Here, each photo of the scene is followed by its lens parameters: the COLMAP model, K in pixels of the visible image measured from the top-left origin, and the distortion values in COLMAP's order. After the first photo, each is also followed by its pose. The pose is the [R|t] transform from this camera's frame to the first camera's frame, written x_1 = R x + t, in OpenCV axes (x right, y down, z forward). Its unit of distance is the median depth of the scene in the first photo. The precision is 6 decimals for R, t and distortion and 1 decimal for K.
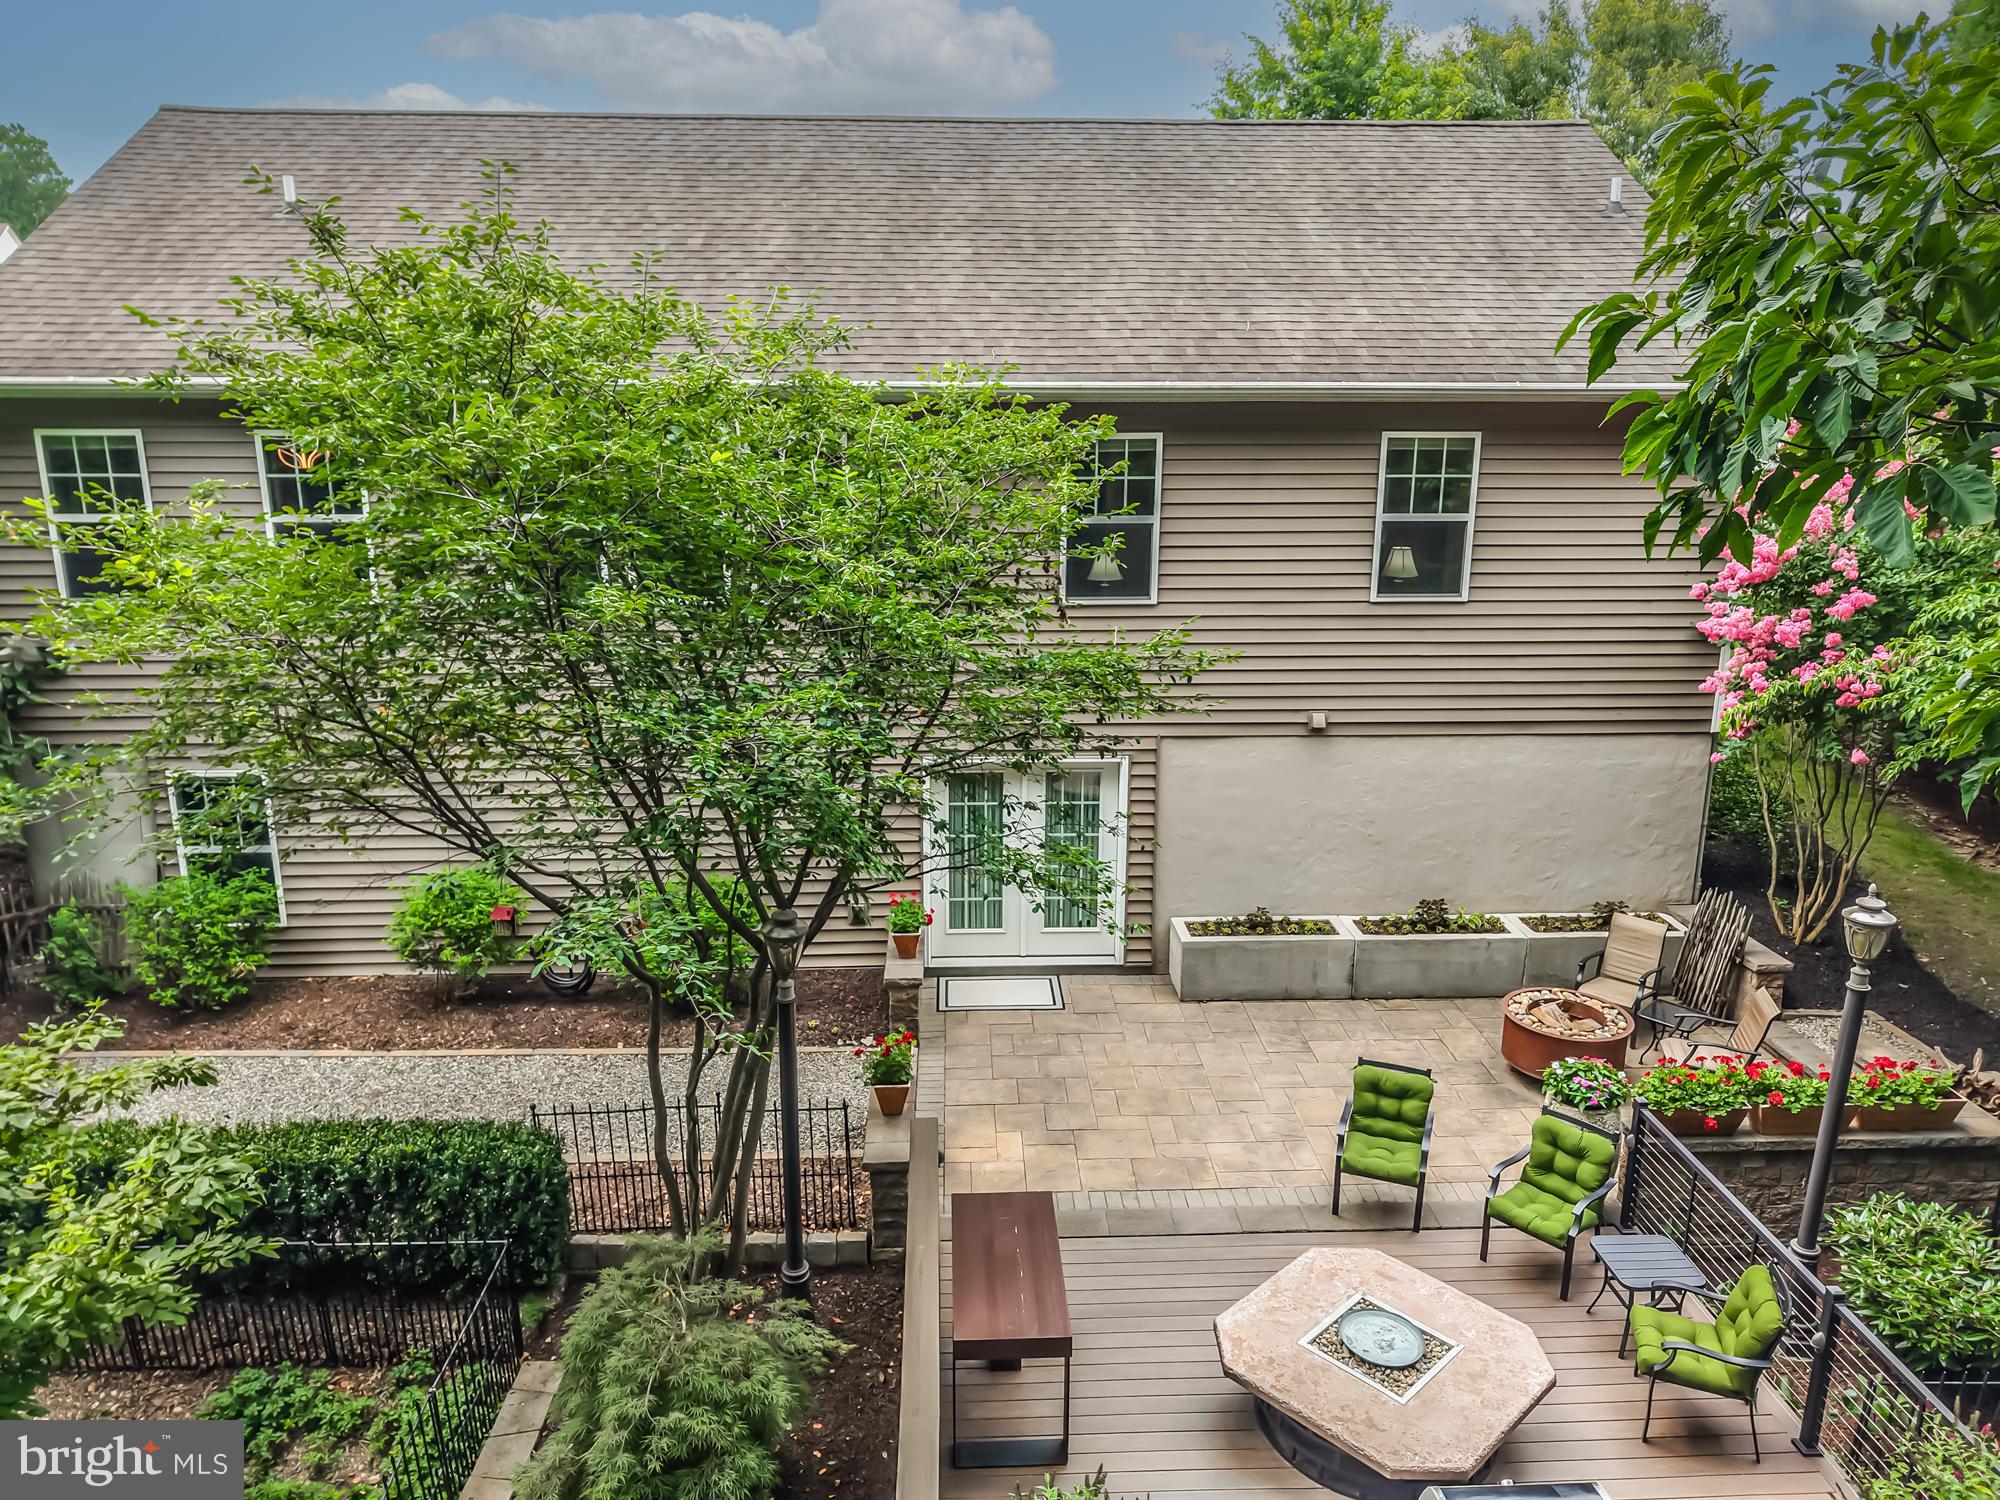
lens RADIAL K [[1382.3, 0, 1000.0], [0, 1382.3, 750.0], [0, 0, 1]] dist [0.024244, -0.007485]
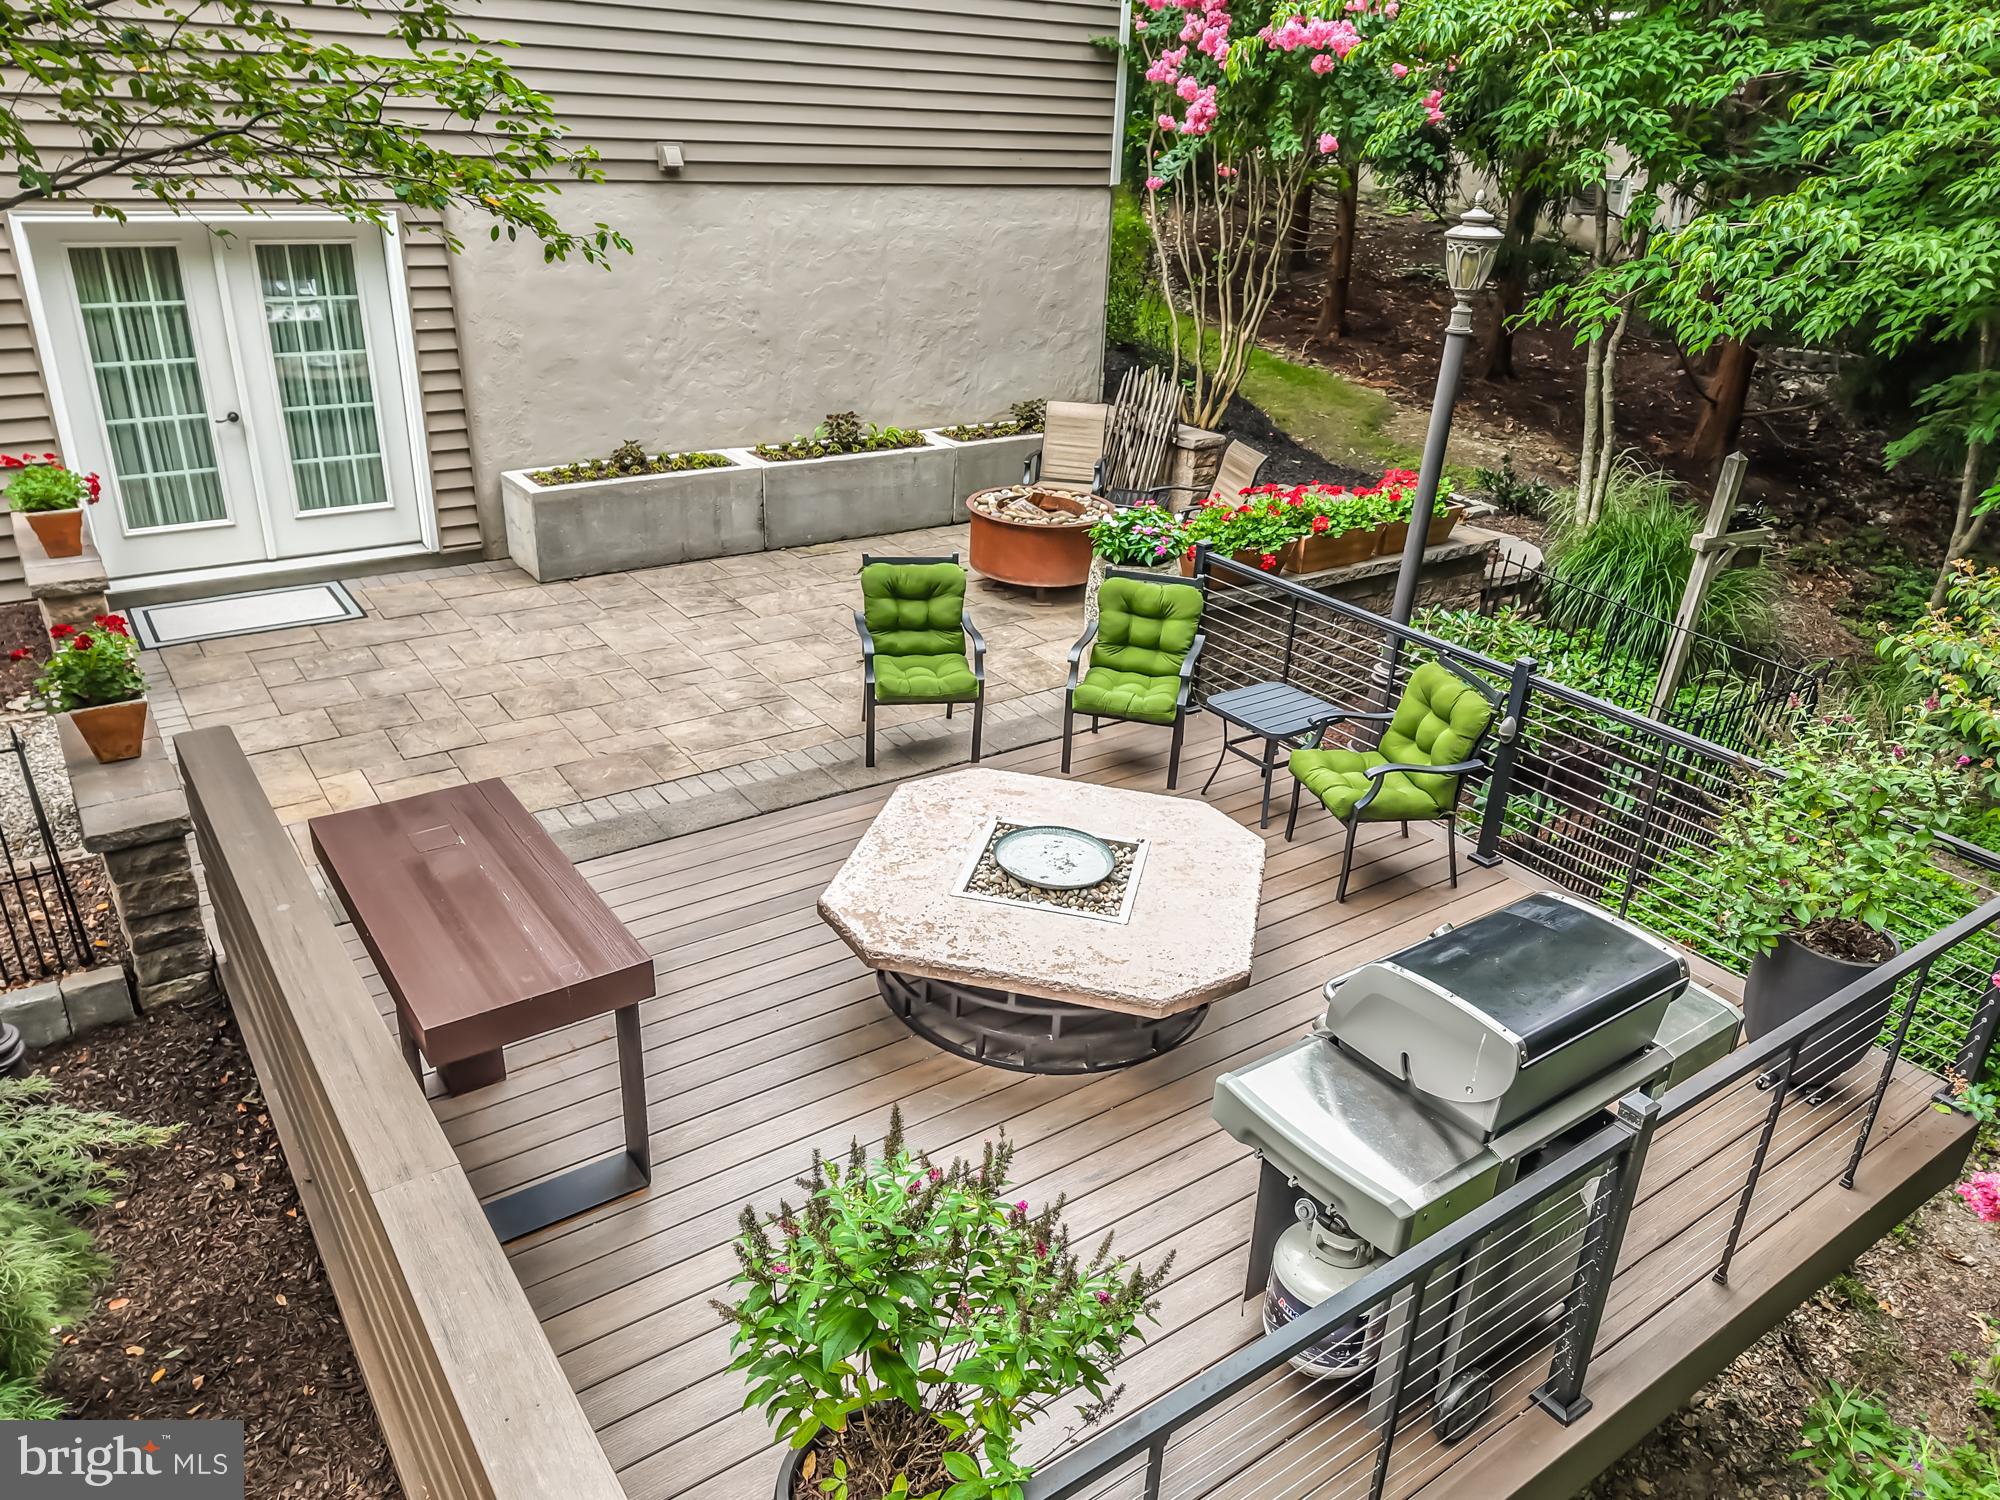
lens RADIAL K [[1396.6, 0, 1000.0], [0, 1396.6, 750.0], [0, 0, 1]] dist [0.071949, -0.106747]
pose [[0.839640, -0.193697, 0.507431, -0.058957], [0.094023, 0.971979, 0.215446, 0.147609], [-0.534943, -0.133187, 0.834324, 0.300045]]
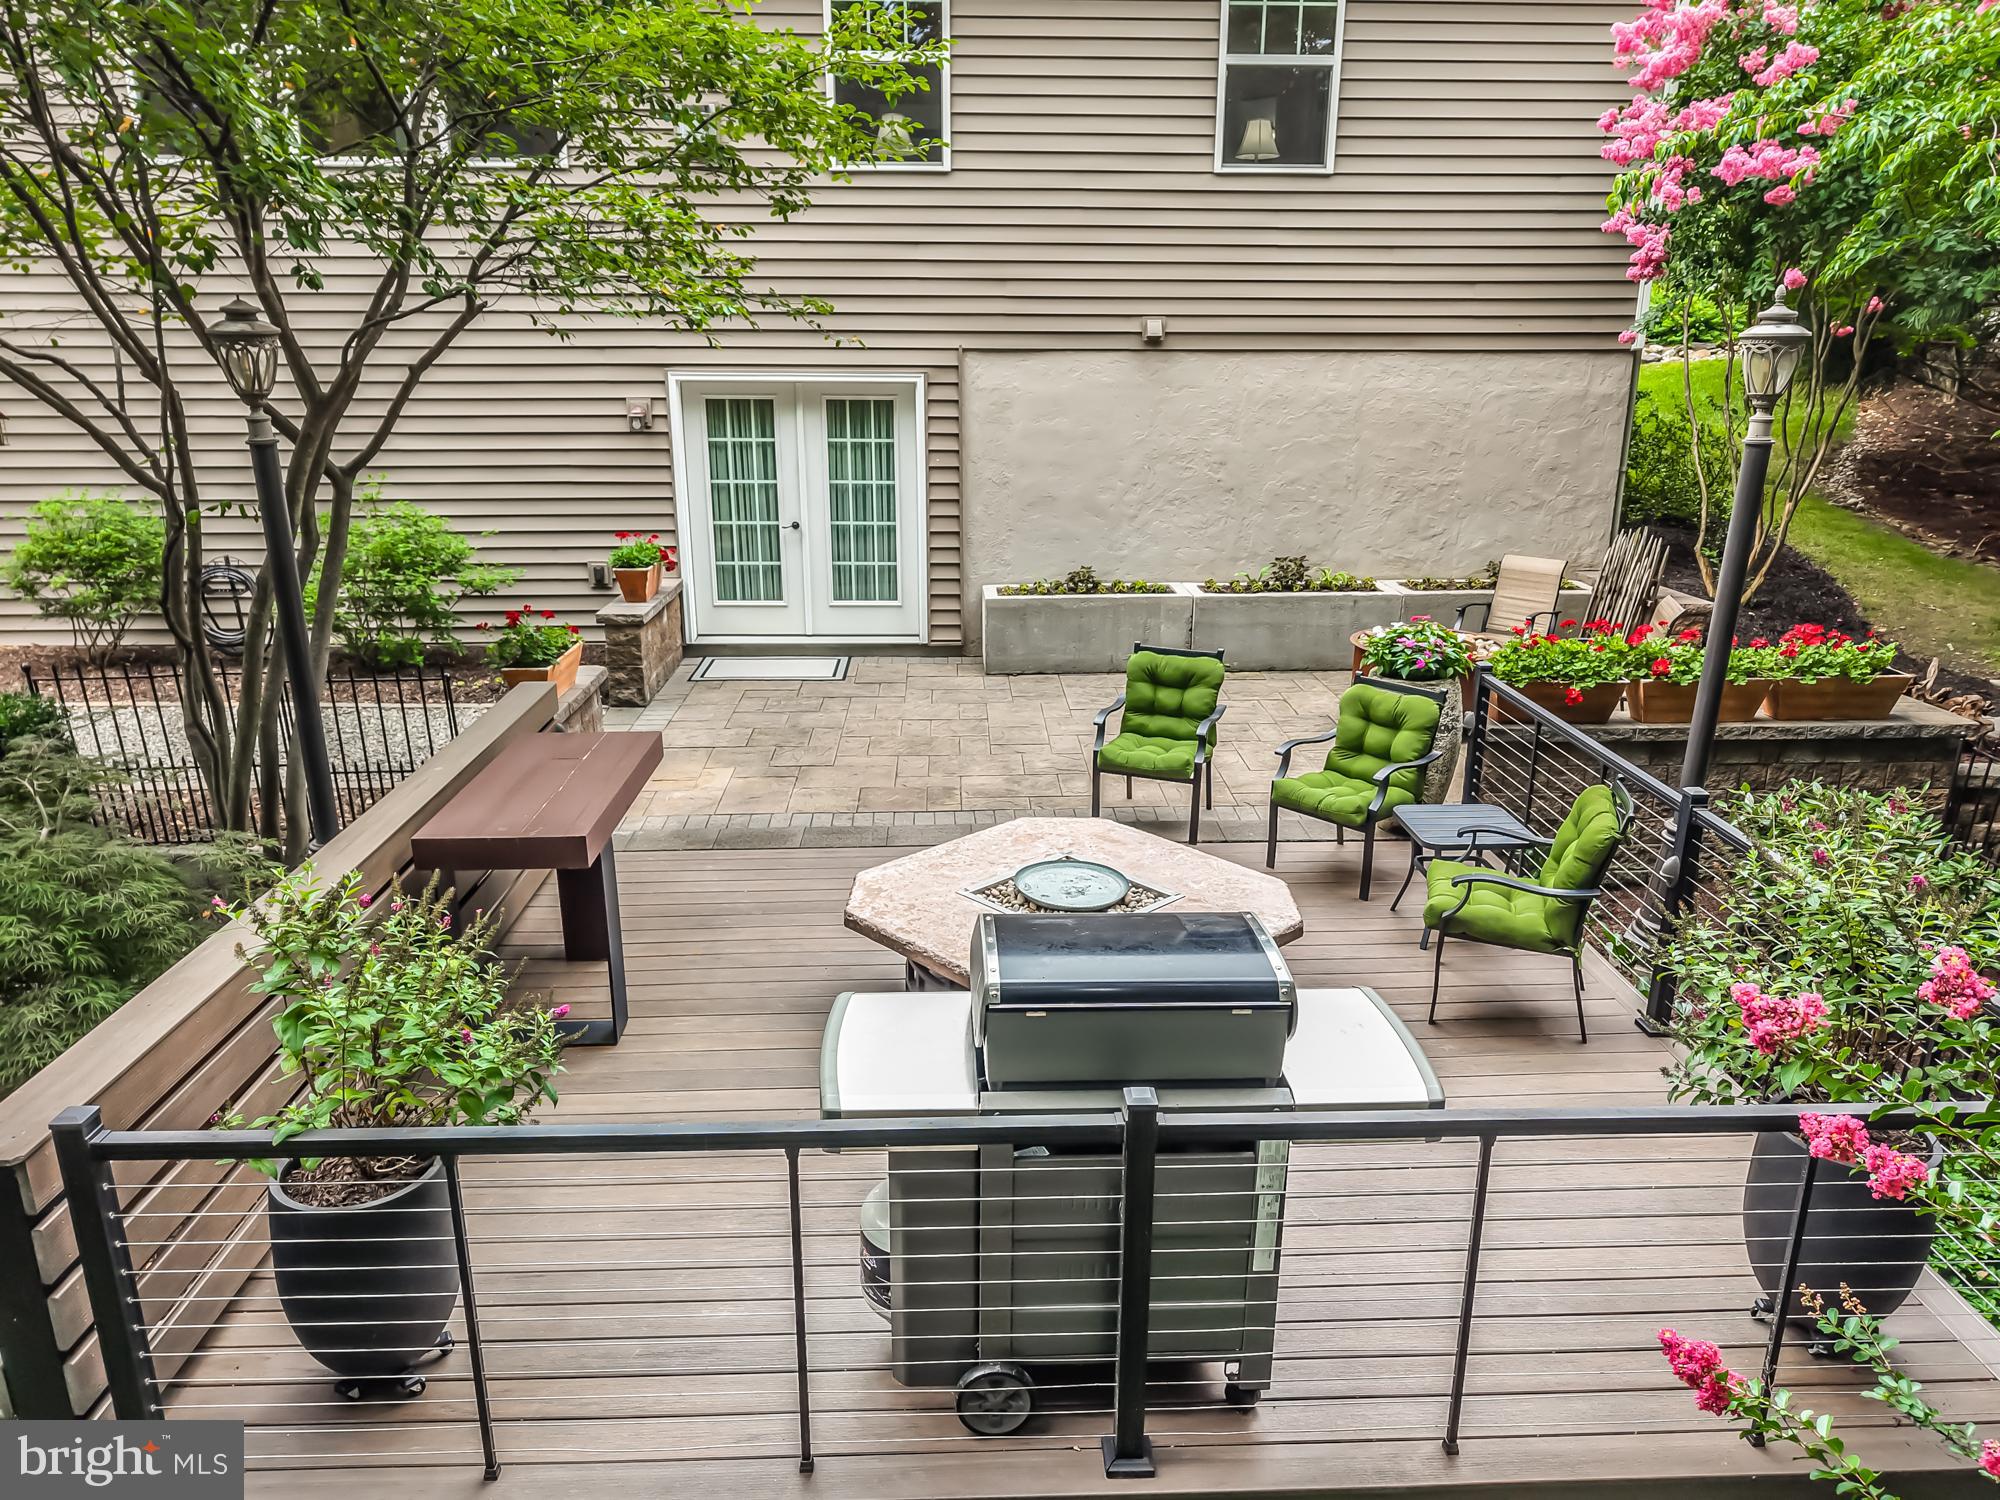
lens RADIAL K [[1358.1, 0, 1000.0], [0, 1358.1, 750.0], [0, 0, 1]] dist [0.038972, -0.045510]
pose [[0.999959, 0.005292, -0.007408, 0.162537], [-0.005004, 0.999249, 0.038424, 0.219215], [0.007606, -0.038385, 0.999234, 0.199968]]
